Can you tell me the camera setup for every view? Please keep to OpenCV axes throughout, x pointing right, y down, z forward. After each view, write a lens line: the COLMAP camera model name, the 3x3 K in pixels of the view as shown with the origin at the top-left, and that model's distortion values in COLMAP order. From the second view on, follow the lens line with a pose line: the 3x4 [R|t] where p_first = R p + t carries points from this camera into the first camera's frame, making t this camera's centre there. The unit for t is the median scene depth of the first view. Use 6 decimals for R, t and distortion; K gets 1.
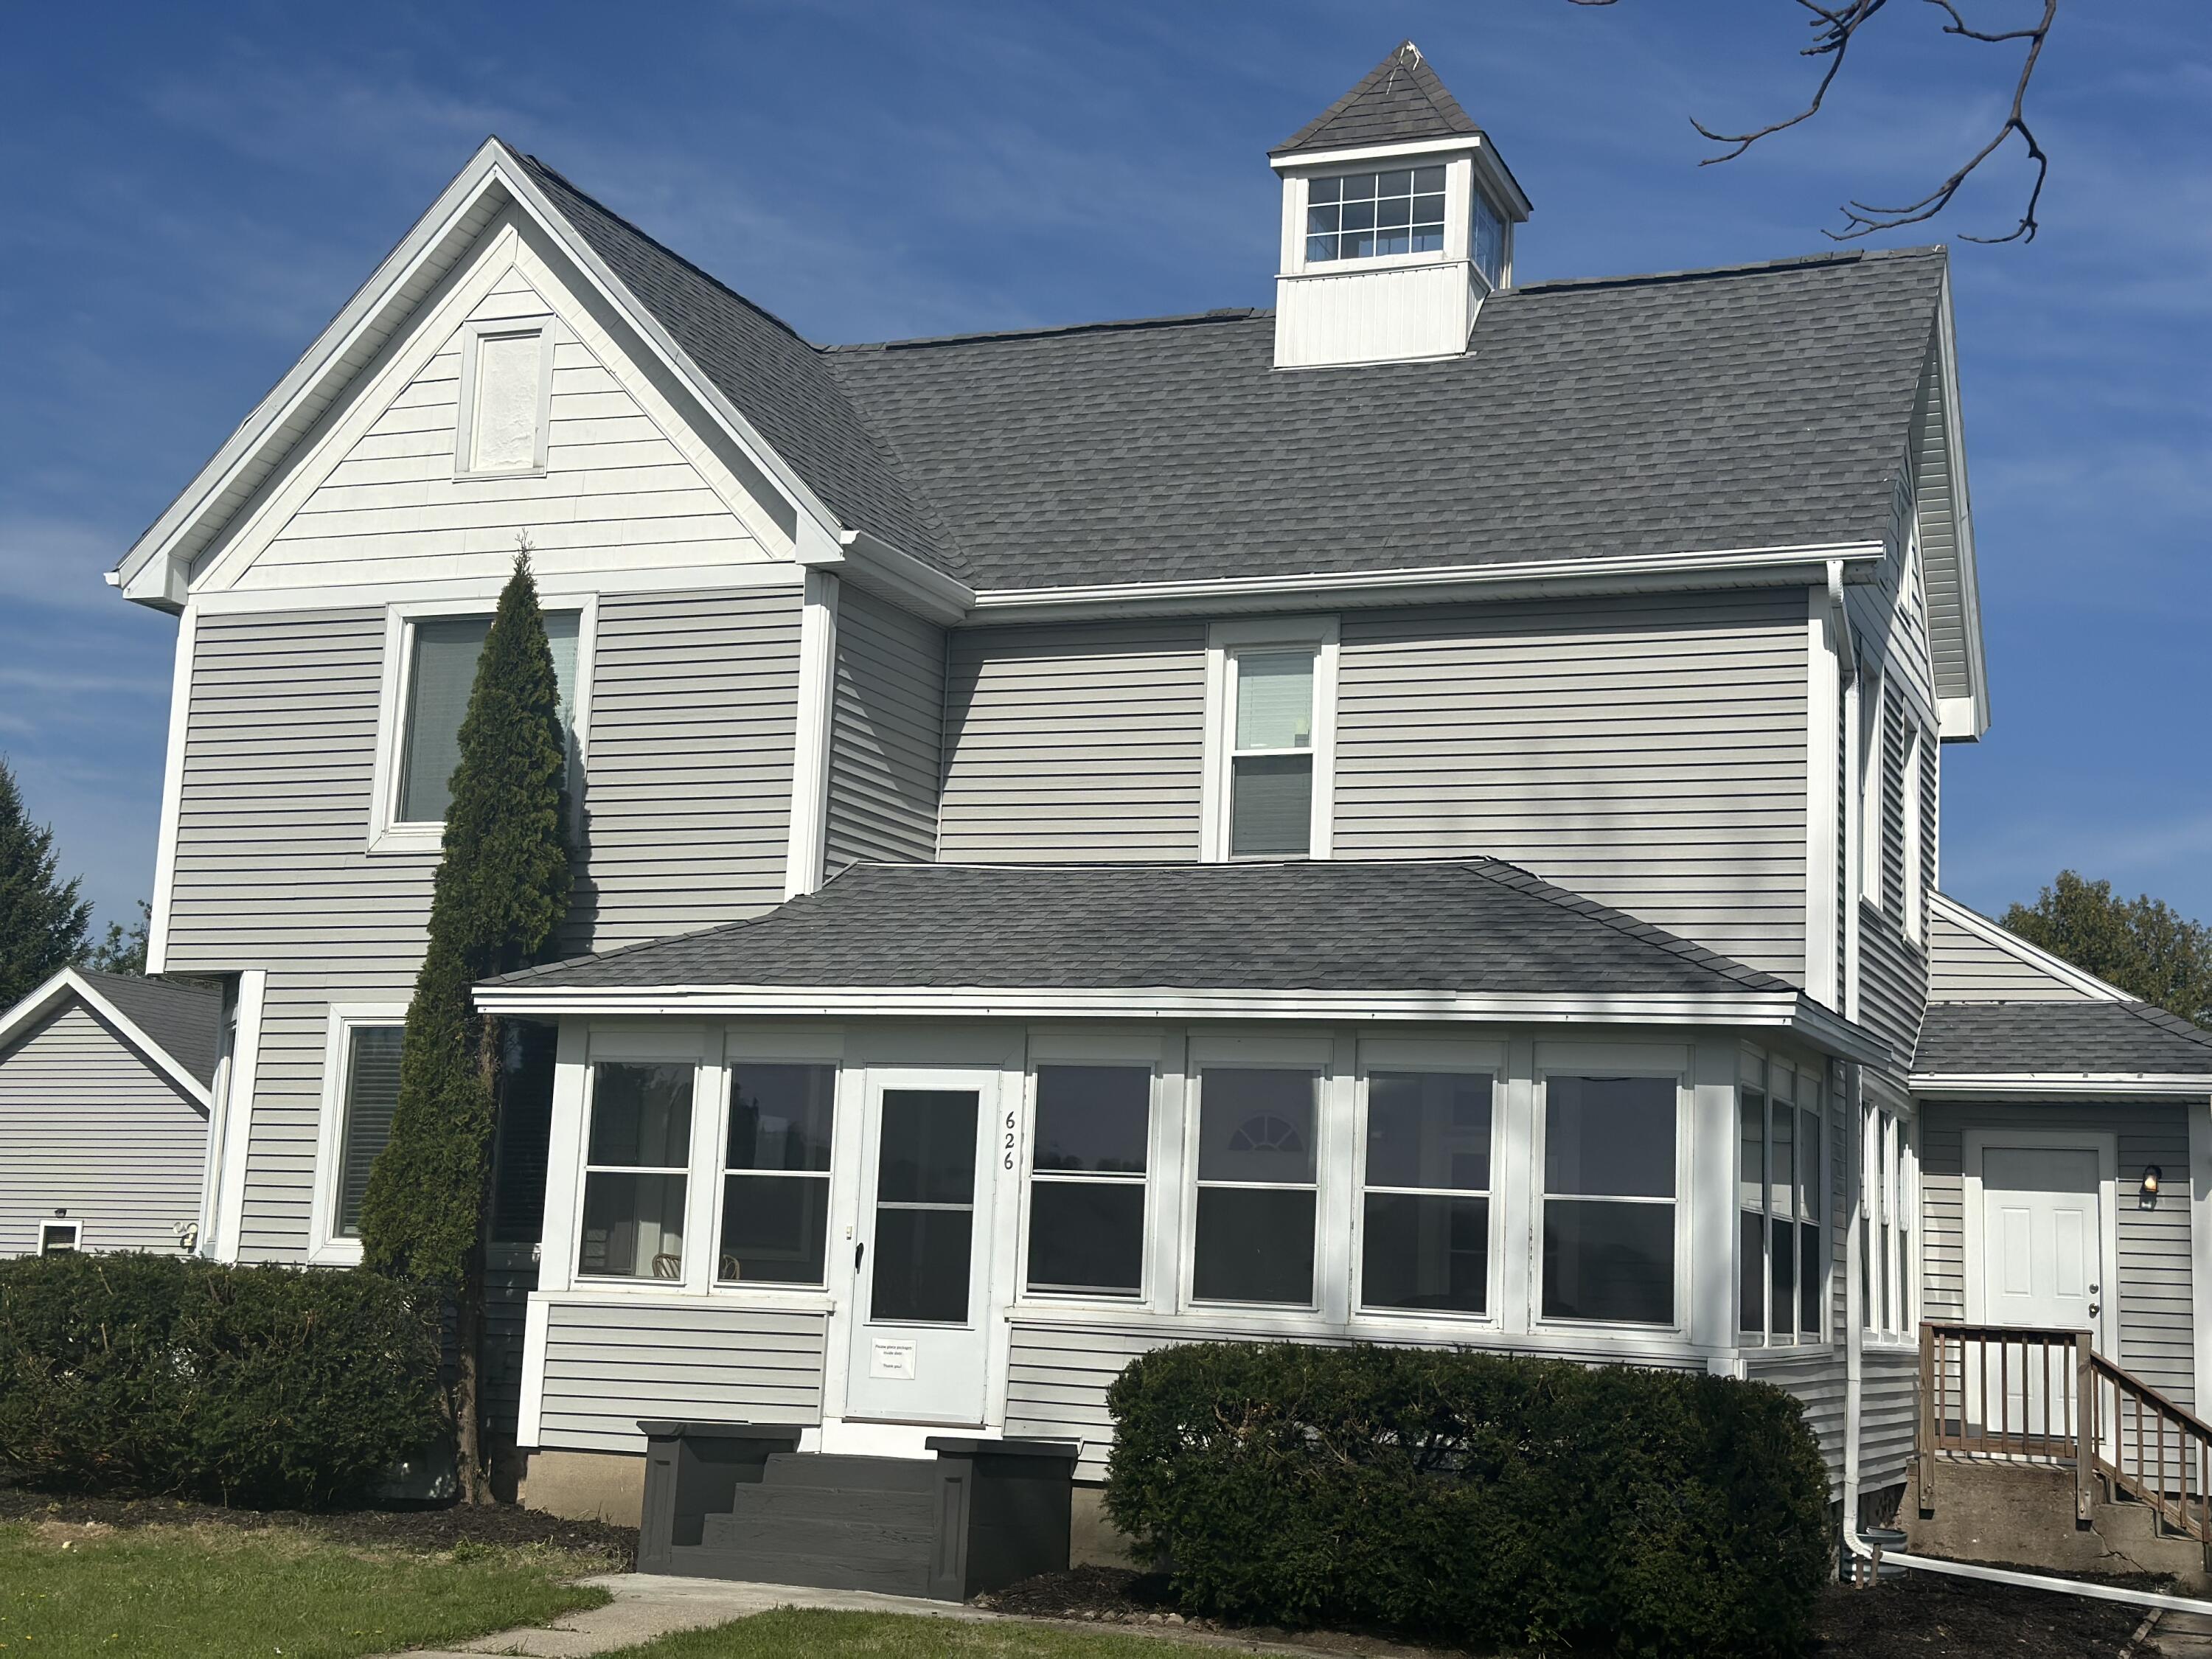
lens RADIAL K [[3096.9, 0, 1117.8], [0, 3096.9, 817.6], [0, 0, 1]] dist [0.150311, -0.244993]
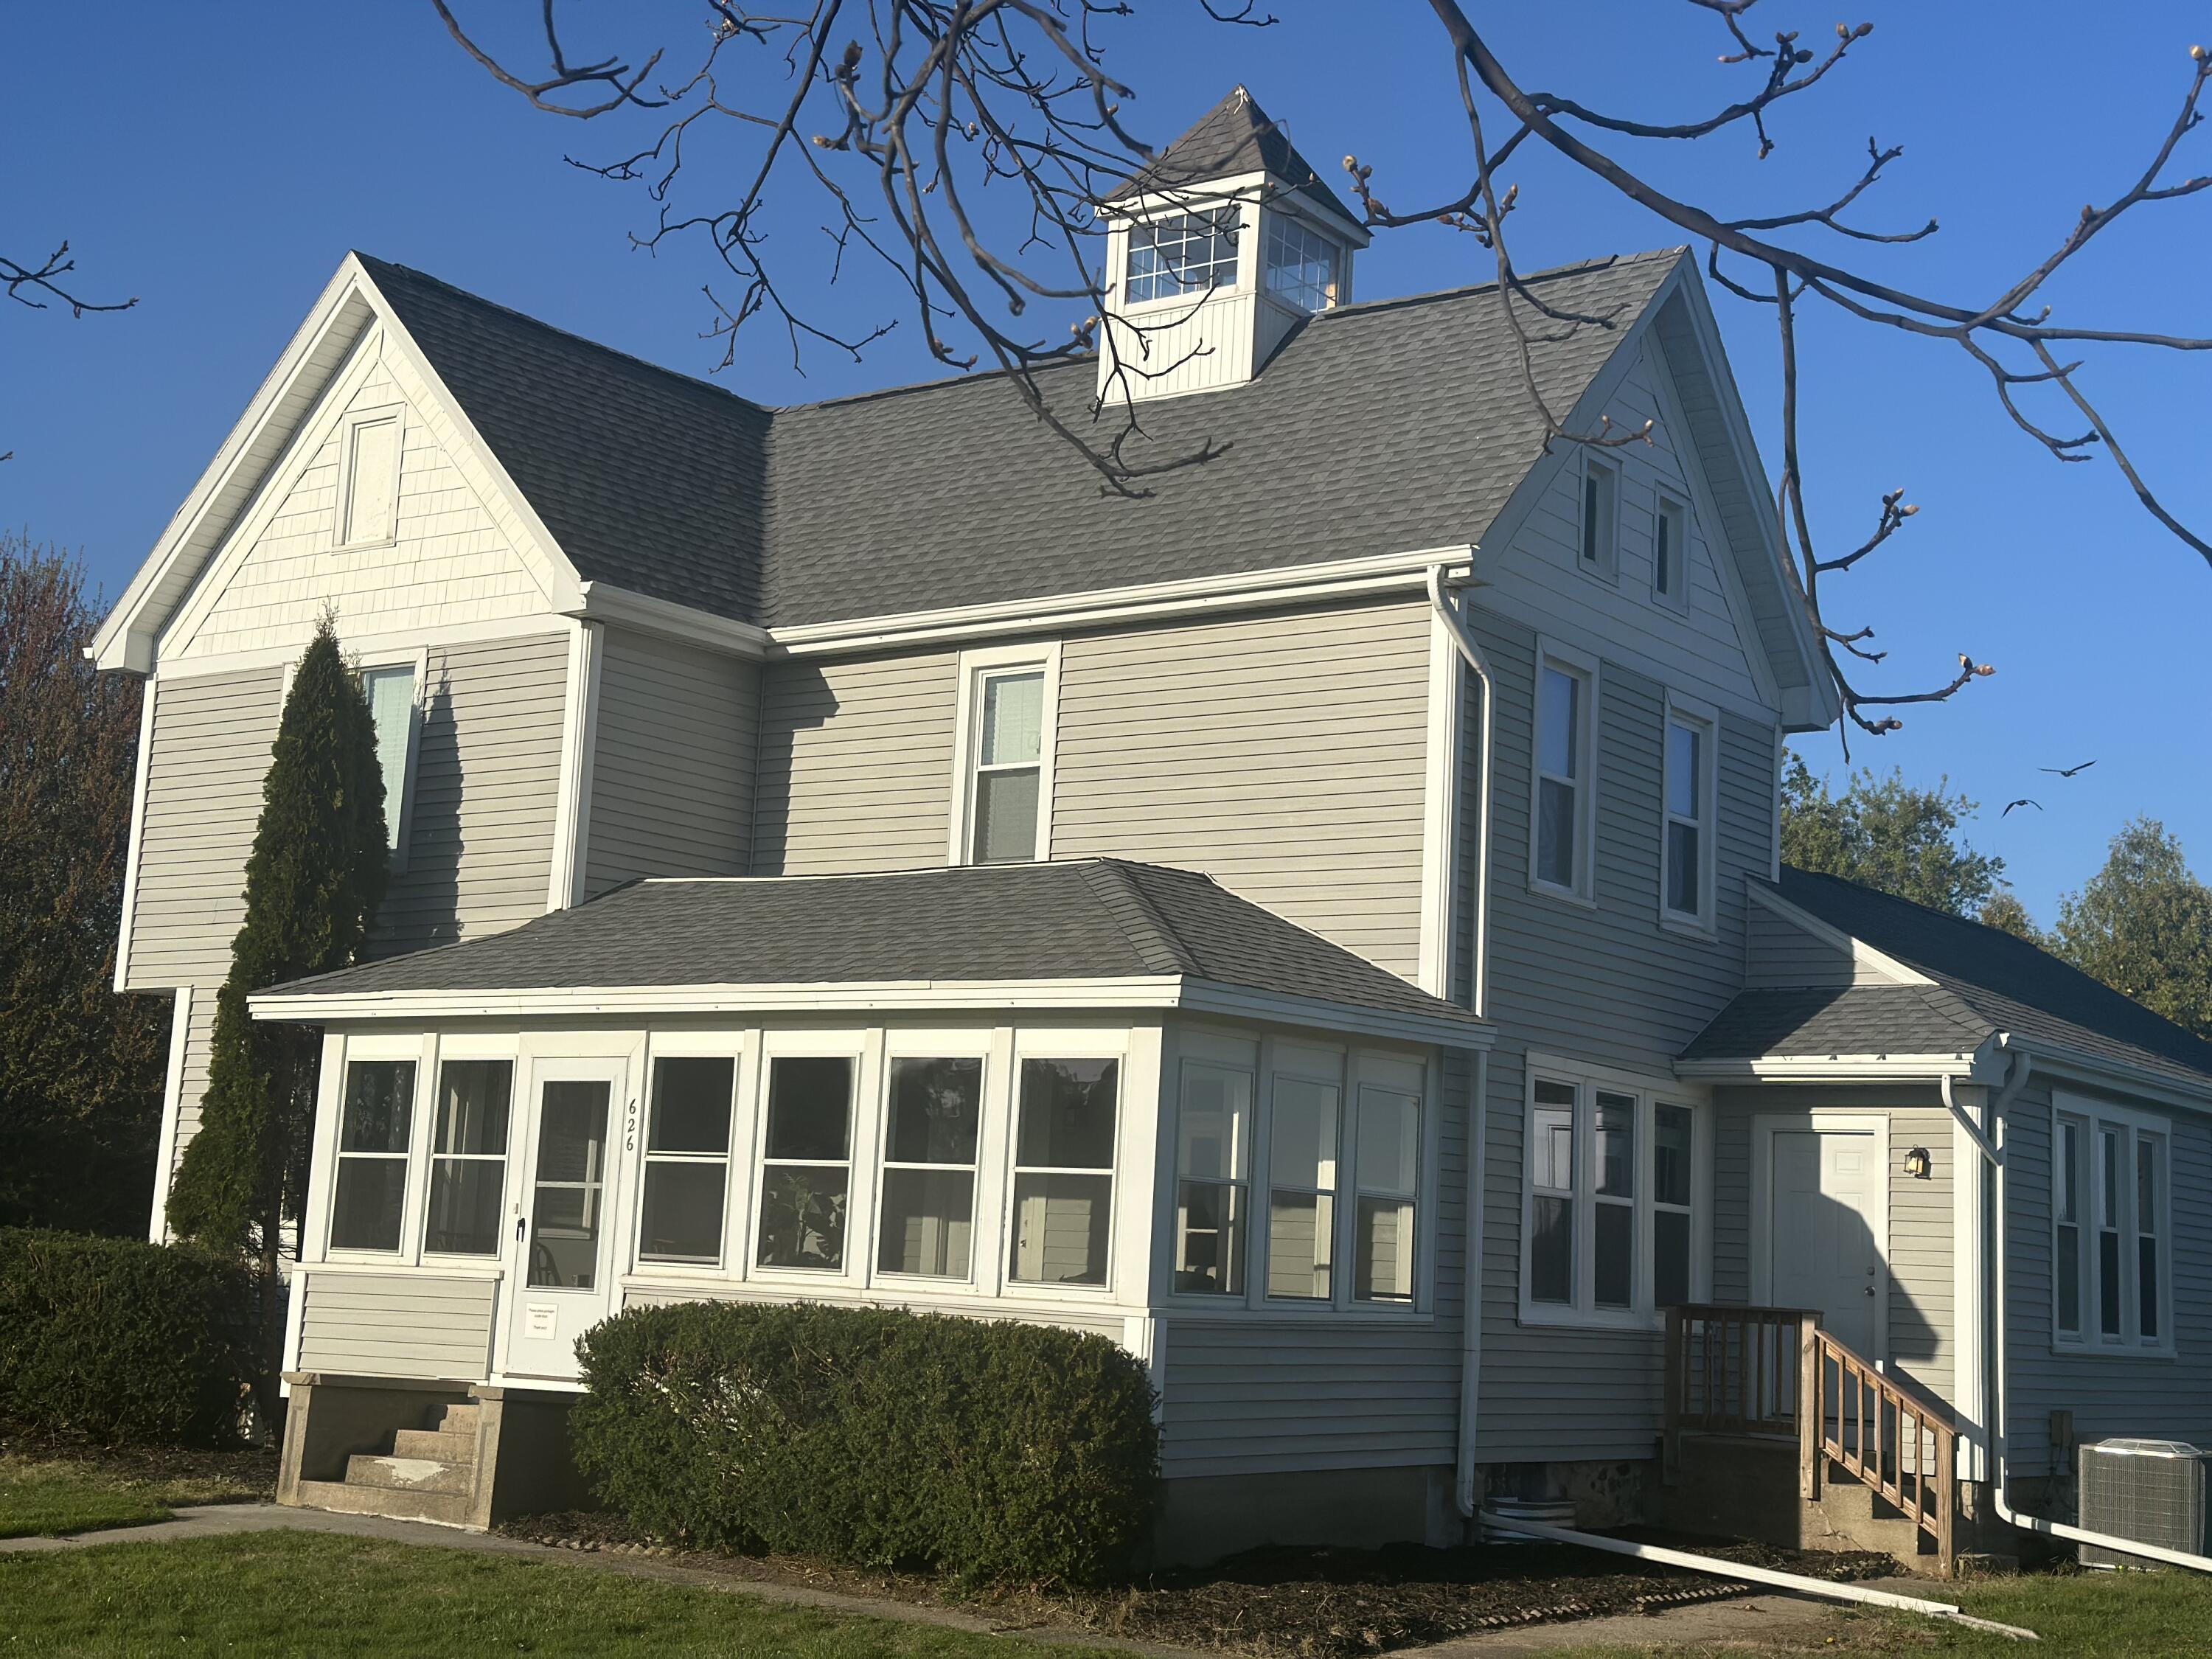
lens RADIAL K [[3096.9, 0, 1117.8], [0, 3096.9, 817.6], [0, 0, 1]] dist [0.150311, -0.244993]
pose [[0.967282, -0.031812, -0.251702, 0.390855], [0.029684, 0.999484, -0.012250, 0.011981], [0.251962, 0.004378, 0.967727, -0.032835]]
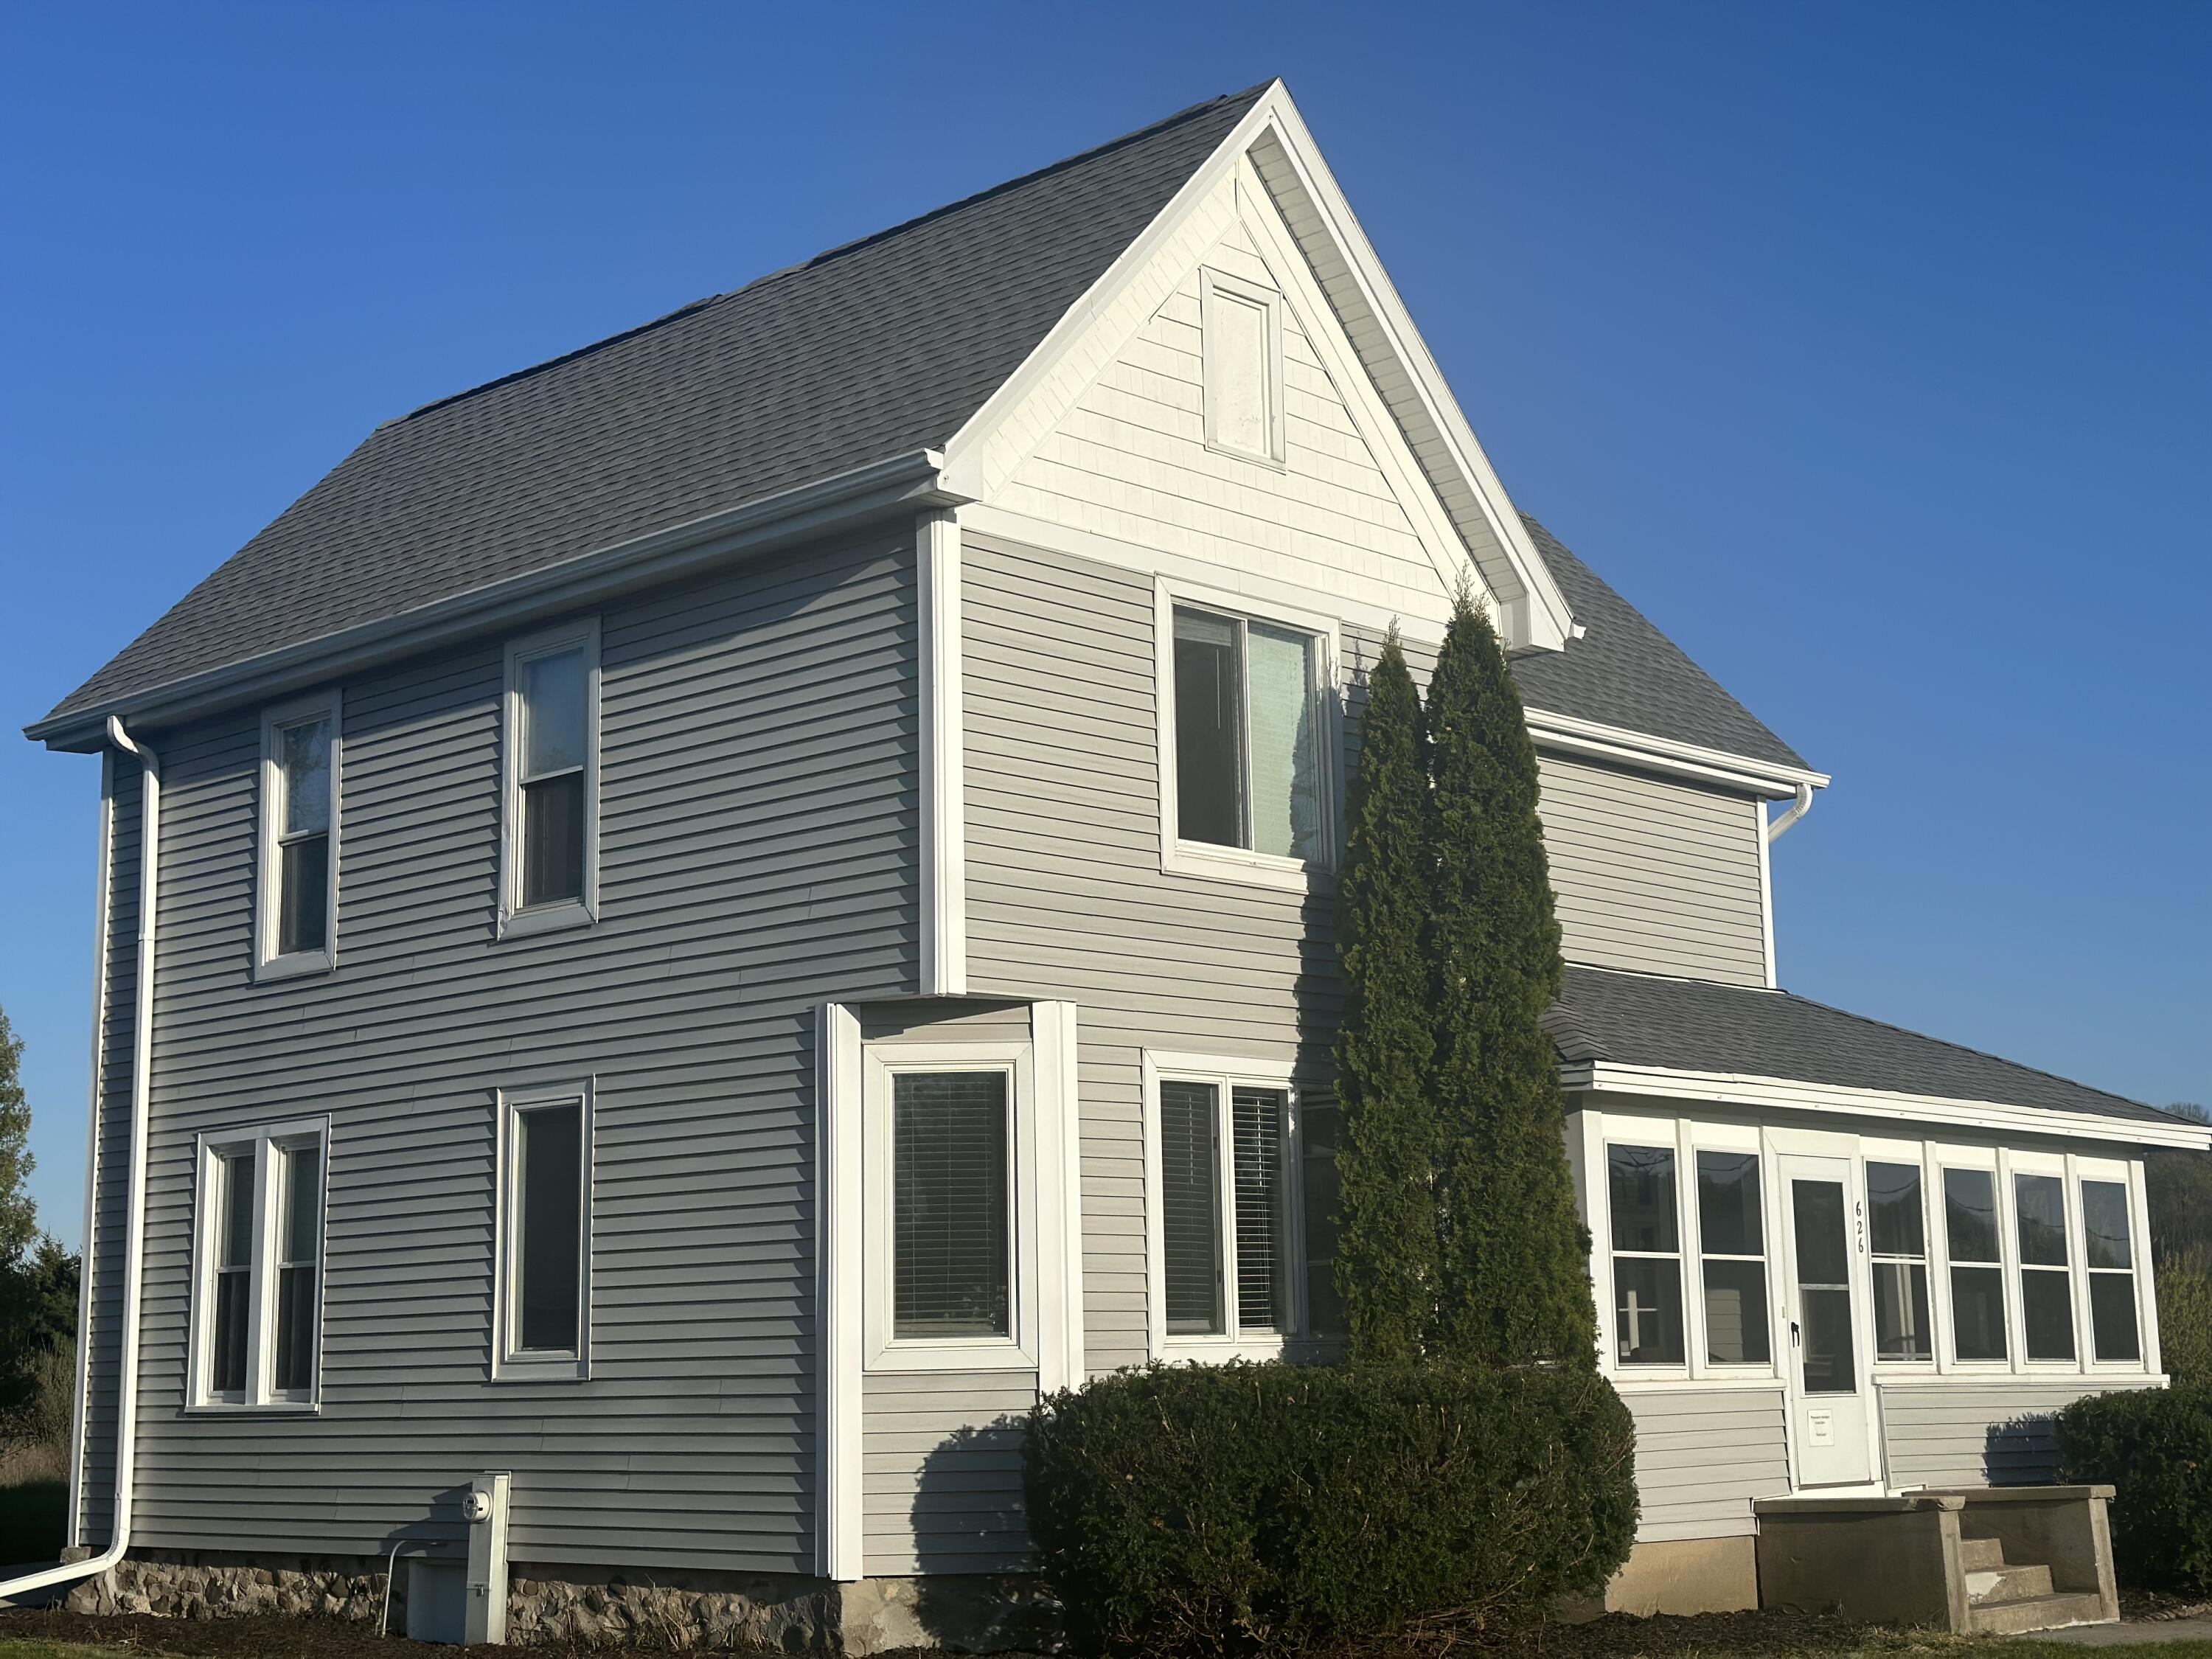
lens RADIAL K [[3096.9, 0, 1117.8], [0, 3096.9, 817.6], [0, 0, 1]] dist [0.150311, -0.244993]
pose [[0.358989, 0.113663, 0.926395, -1.128679], [-0.111810, 0.990647, -0.078218, 0.070540], [-0.926620, -0.075500, 0.368340, 0.787220]]
